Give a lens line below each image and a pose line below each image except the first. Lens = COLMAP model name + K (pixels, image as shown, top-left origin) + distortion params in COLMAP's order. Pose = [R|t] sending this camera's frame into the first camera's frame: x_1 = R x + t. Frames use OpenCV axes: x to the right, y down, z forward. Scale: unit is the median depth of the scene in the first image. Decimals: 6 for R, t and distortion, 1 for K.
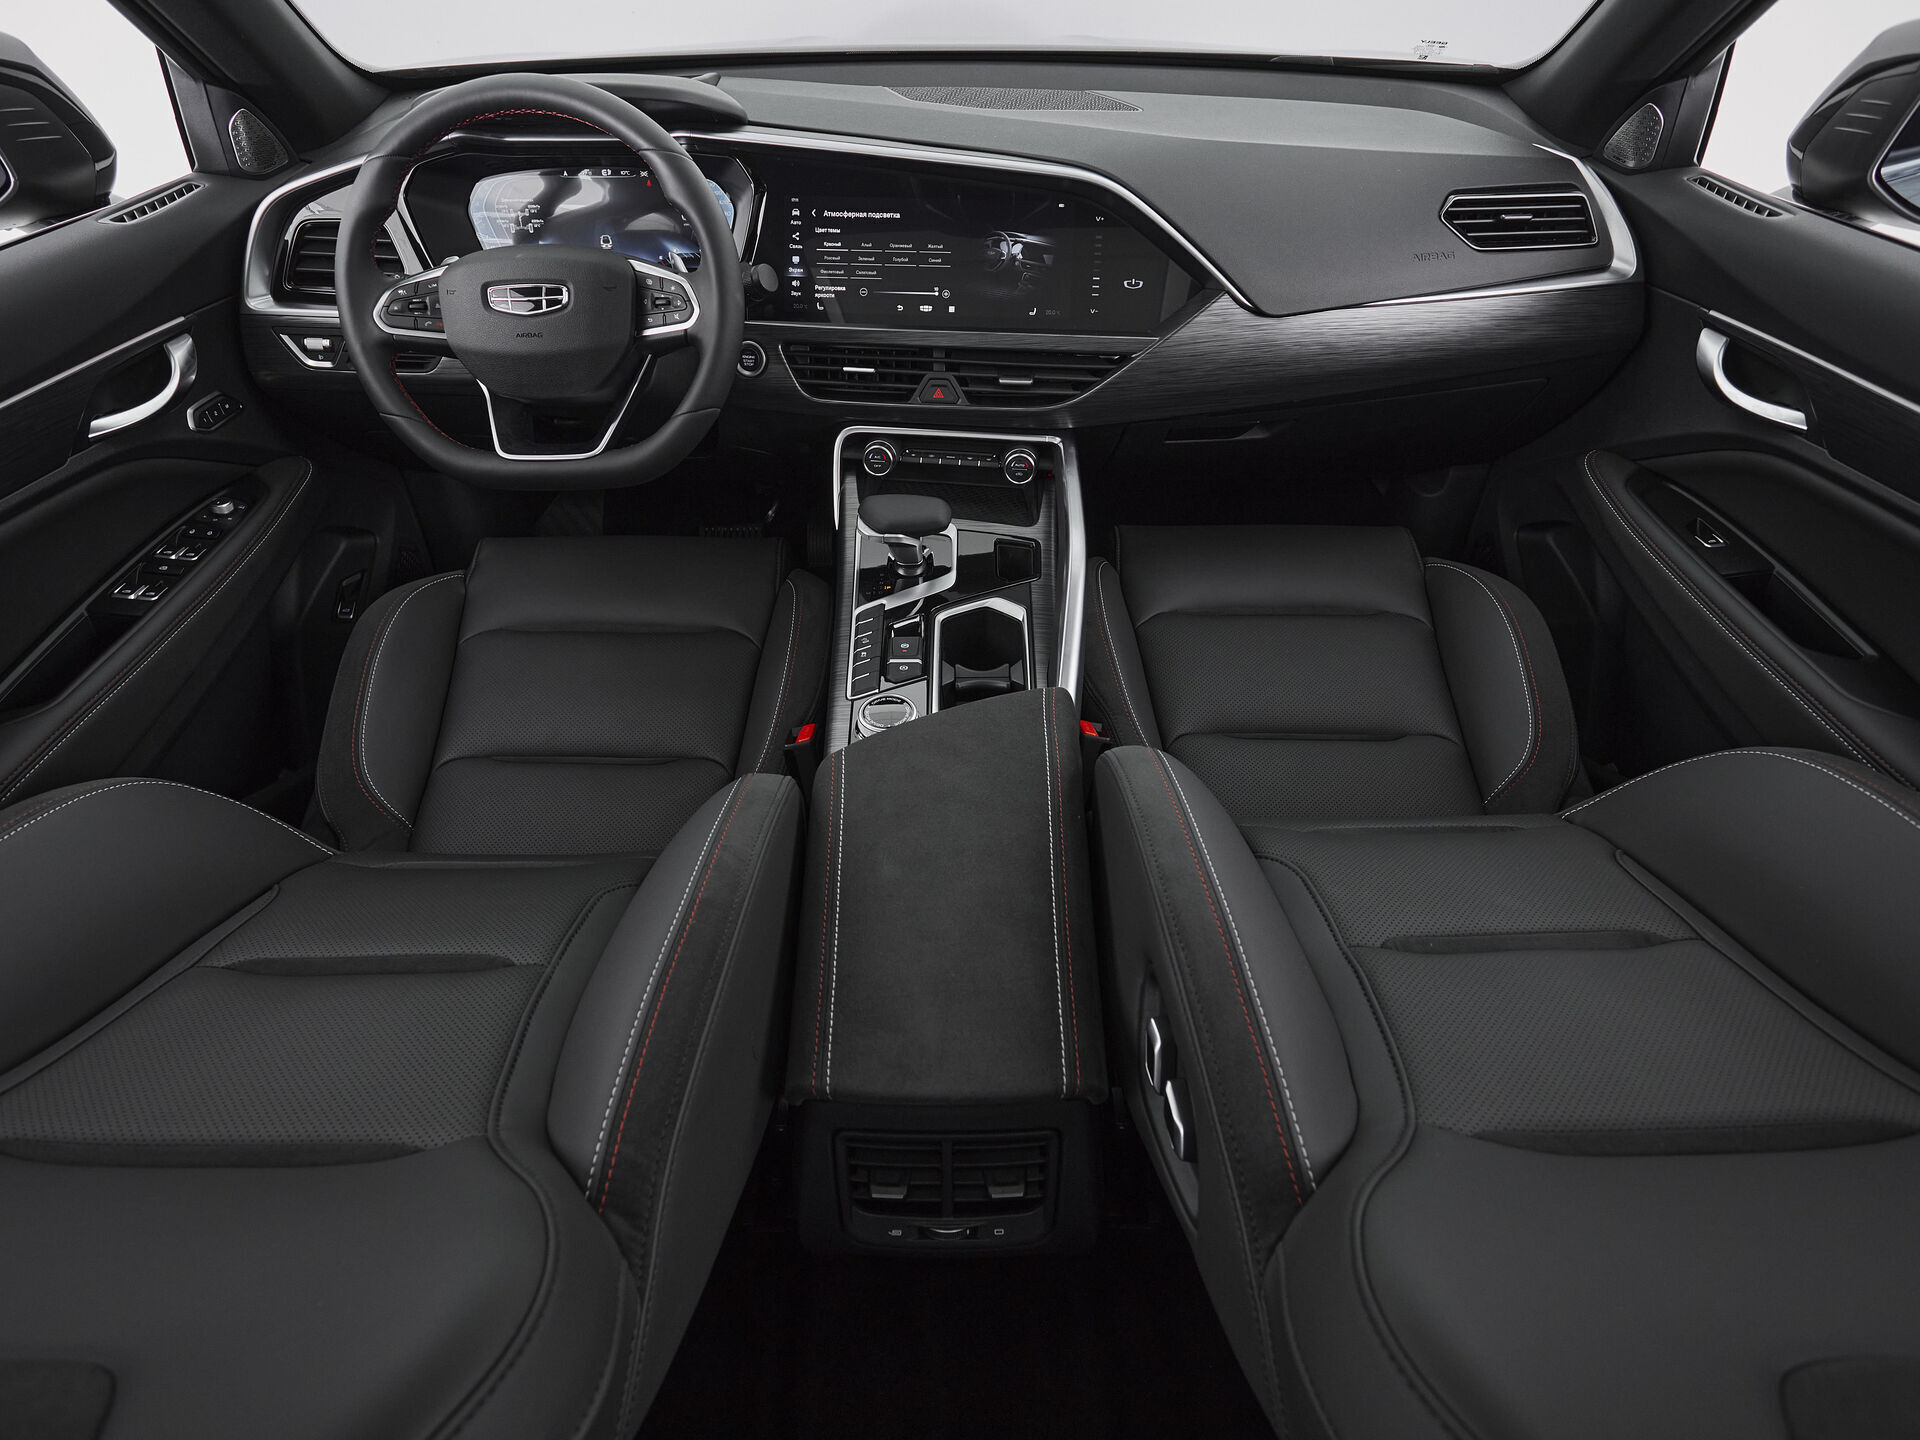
lens RADIAL K [[1065.8, 0, 951.8], [0, 1065.8, 727.4], [0, 0, 1]] dist [-0.001694, -0.001187]
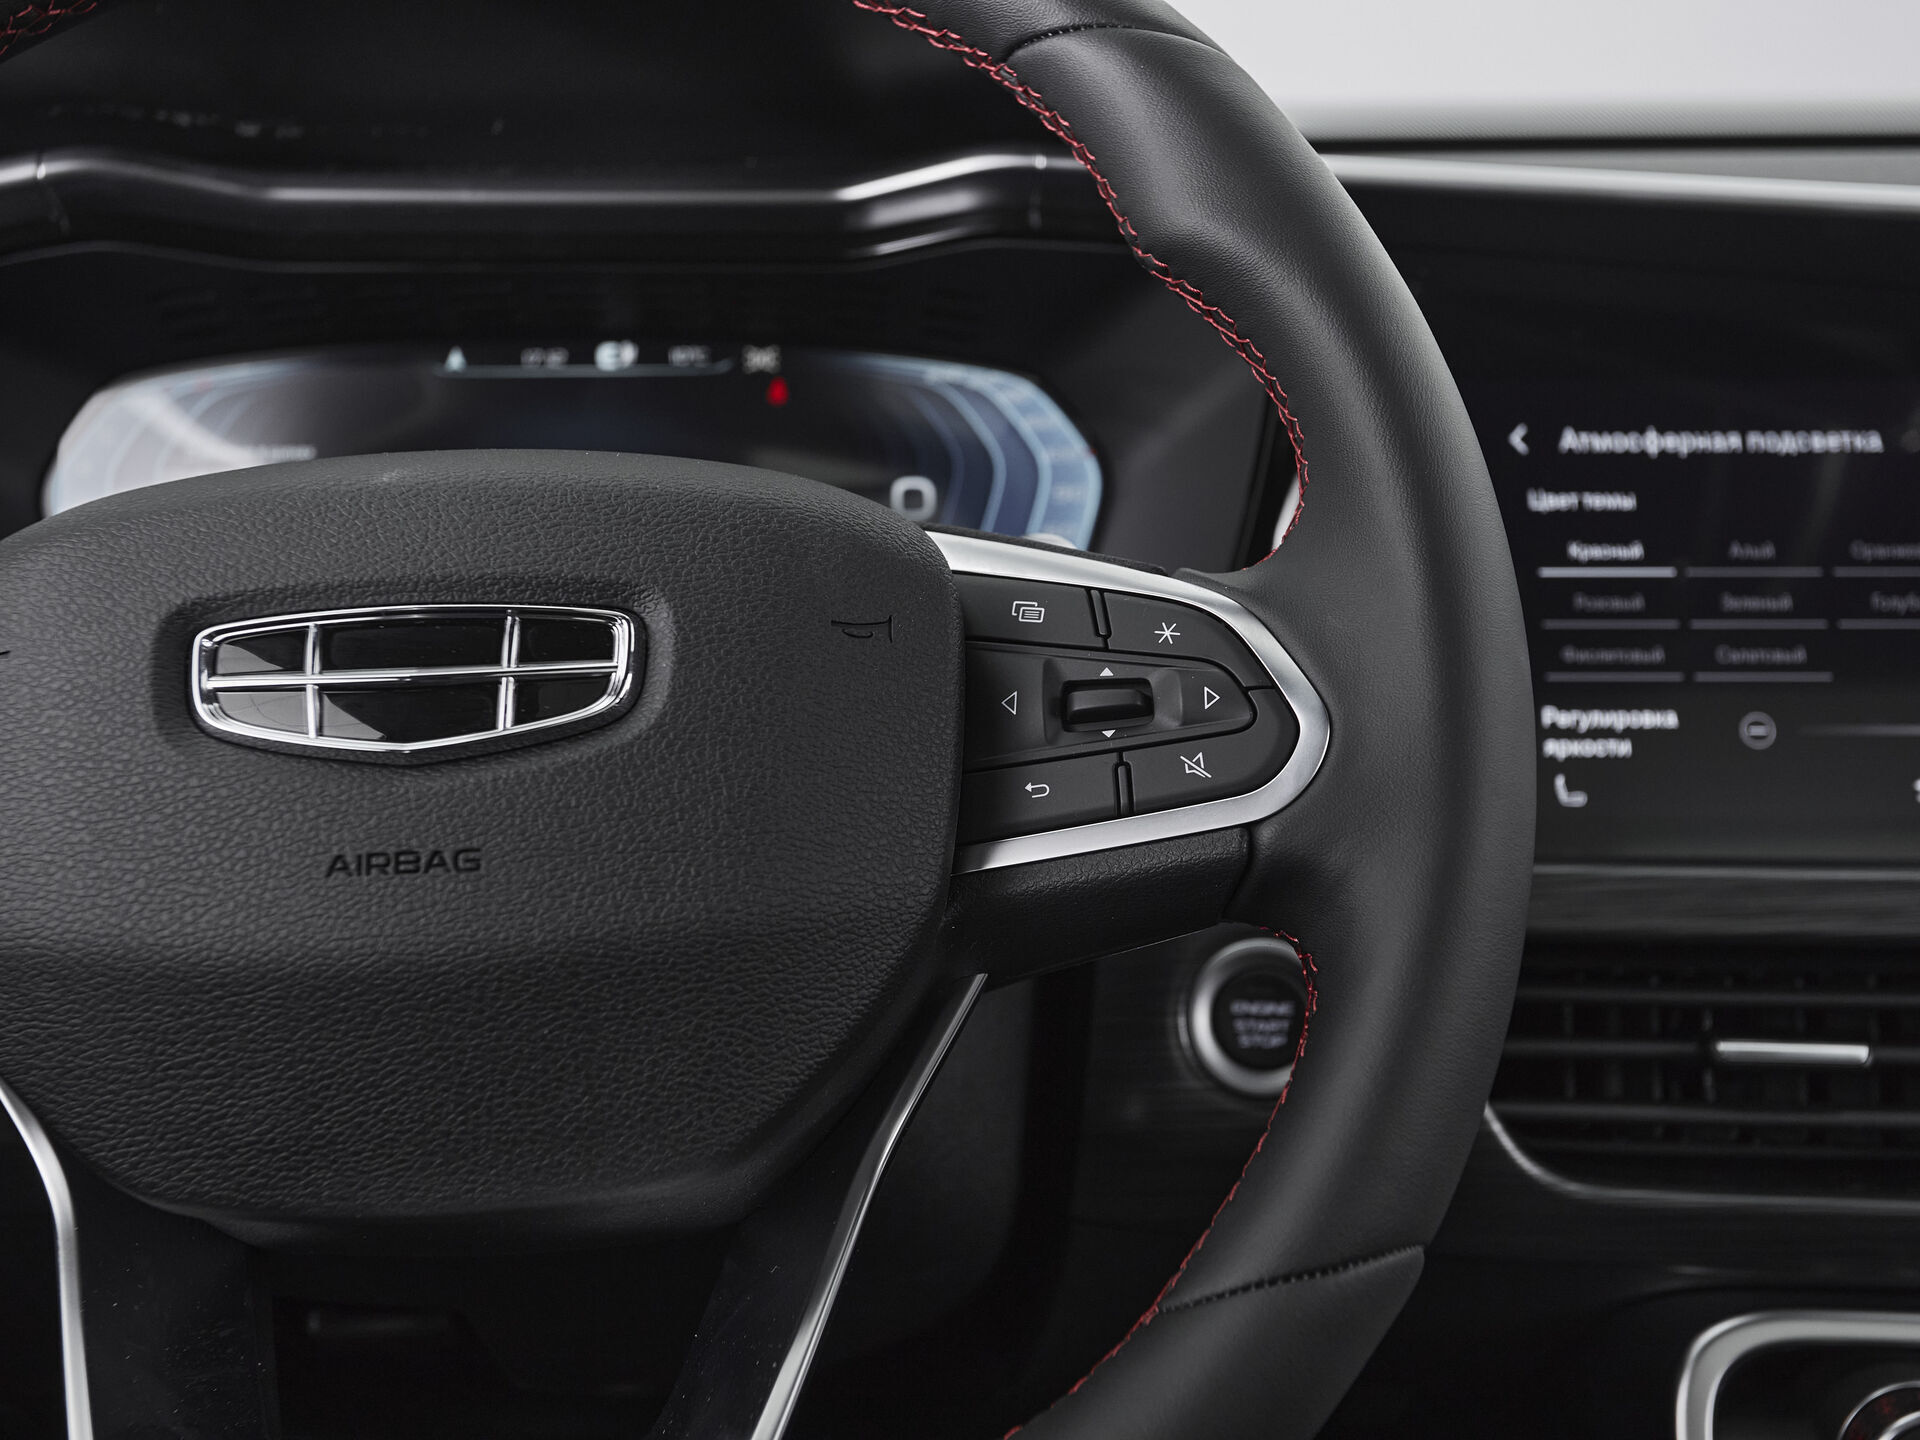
lens RADIAL K [[2362.2, 0, 960.0], [0, 2362.2, 720.0], [0, 0, 1]] dist [0.011317, 0.096719]
pose [[0.998945, -0.016252, 0.042956, -0.280561], [0.034843, 0.877517, -0.478278, -0.174717], [-0.029921, 0.479270, 0.877157, 0.563653]]
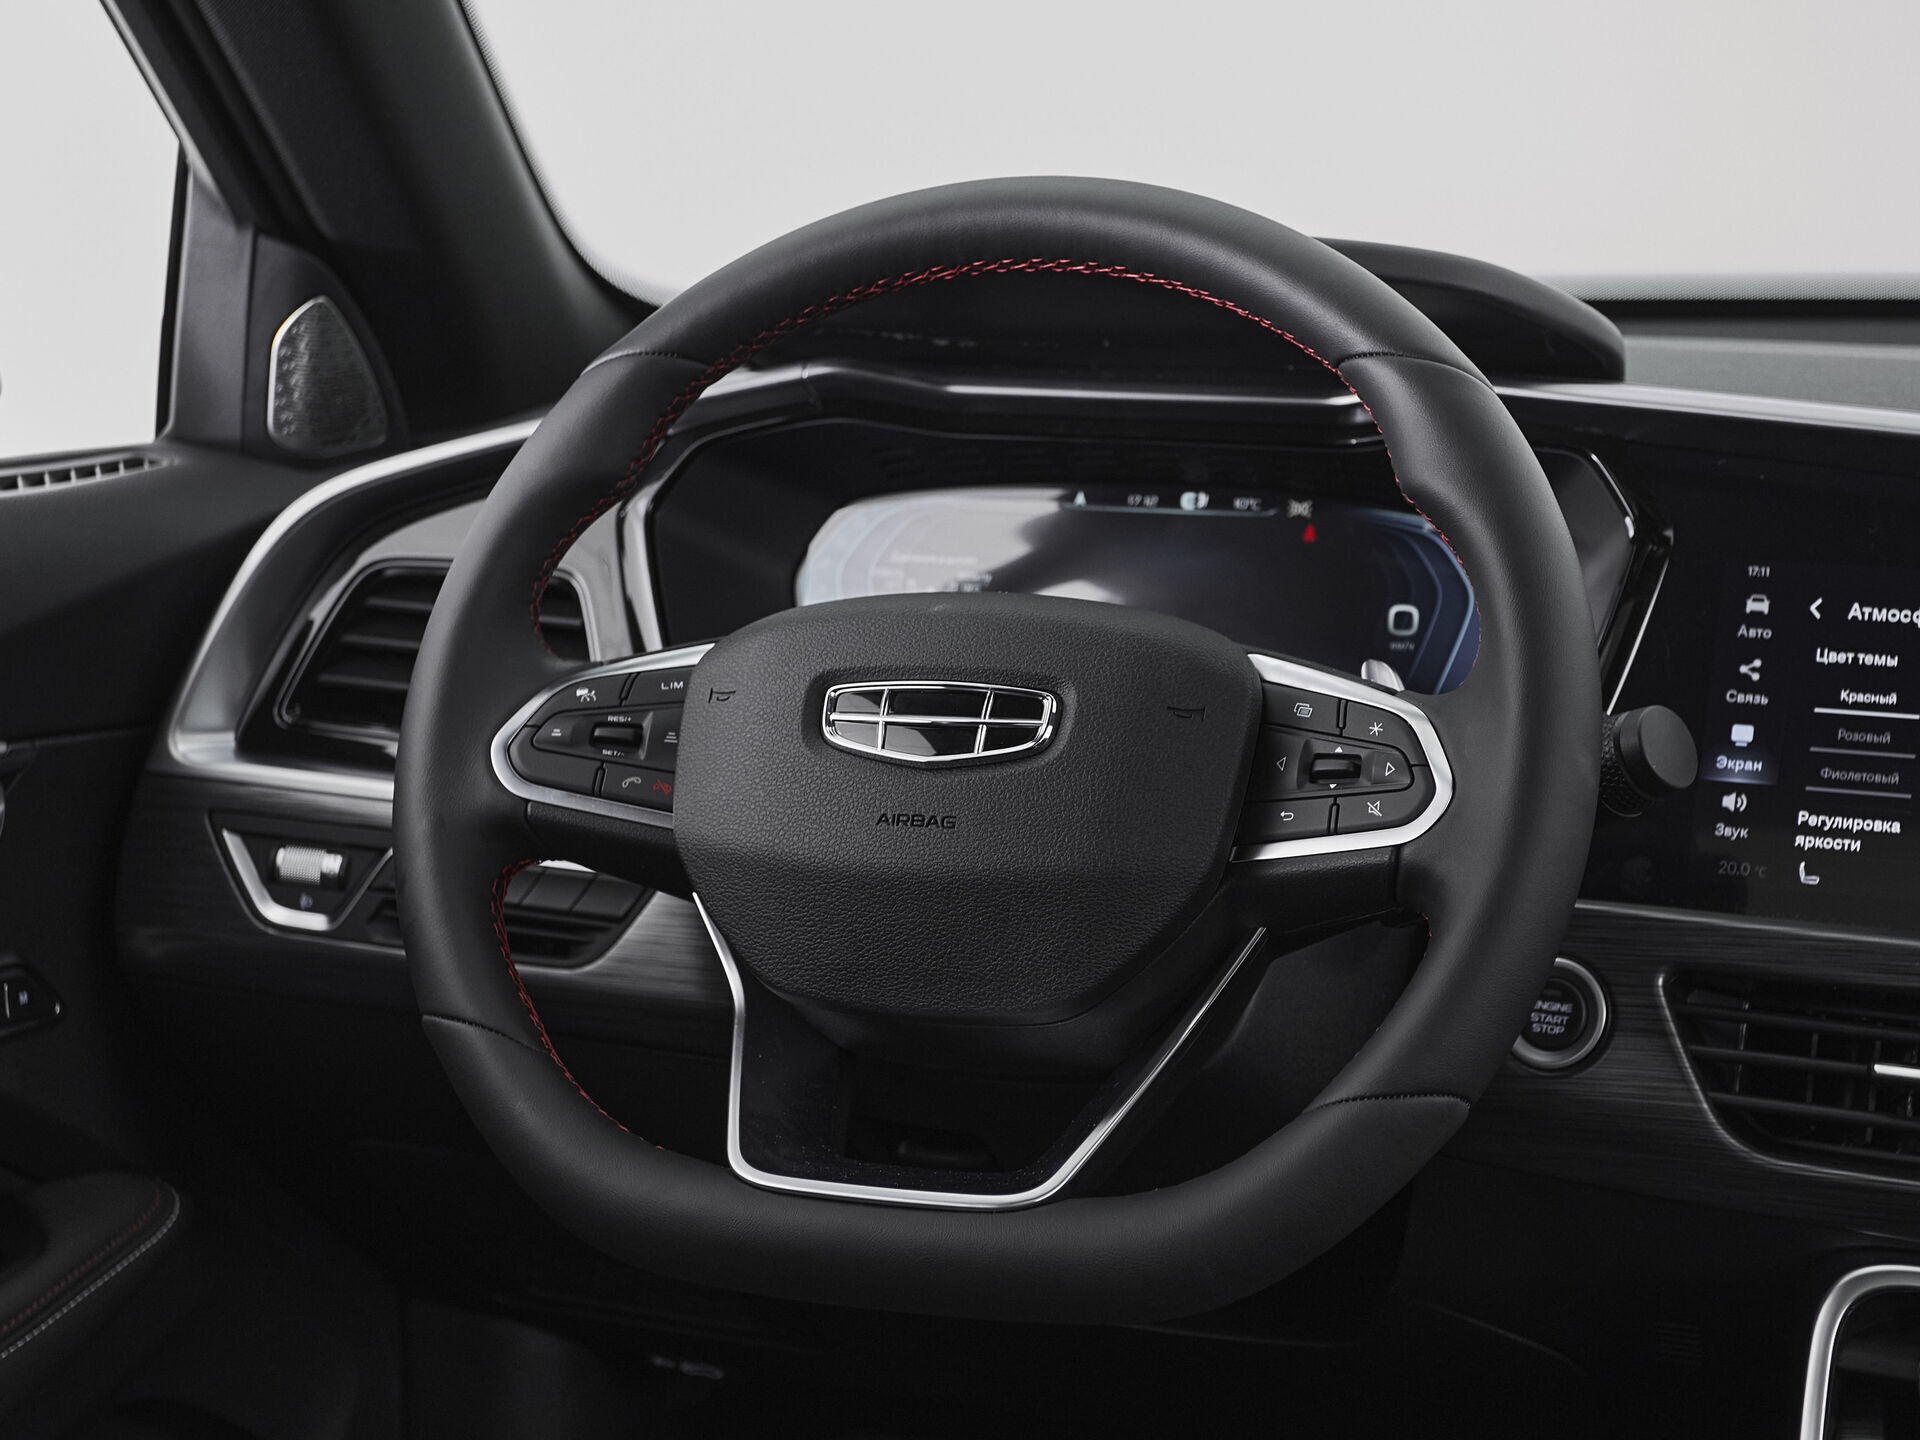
lens RADIAL K [[3135.8, 0, 960.0], [0, 3135.8, 720.0], [0, 0, 1]] dist [0.024154, 0.130396]
pose [[0.951560, 0.059013, -0.301747, -0.087444], [-0.203676, 0.856173, -0.474850, 0.045671], [0.230325, 0.513307, 0.826720, 0.178866]]
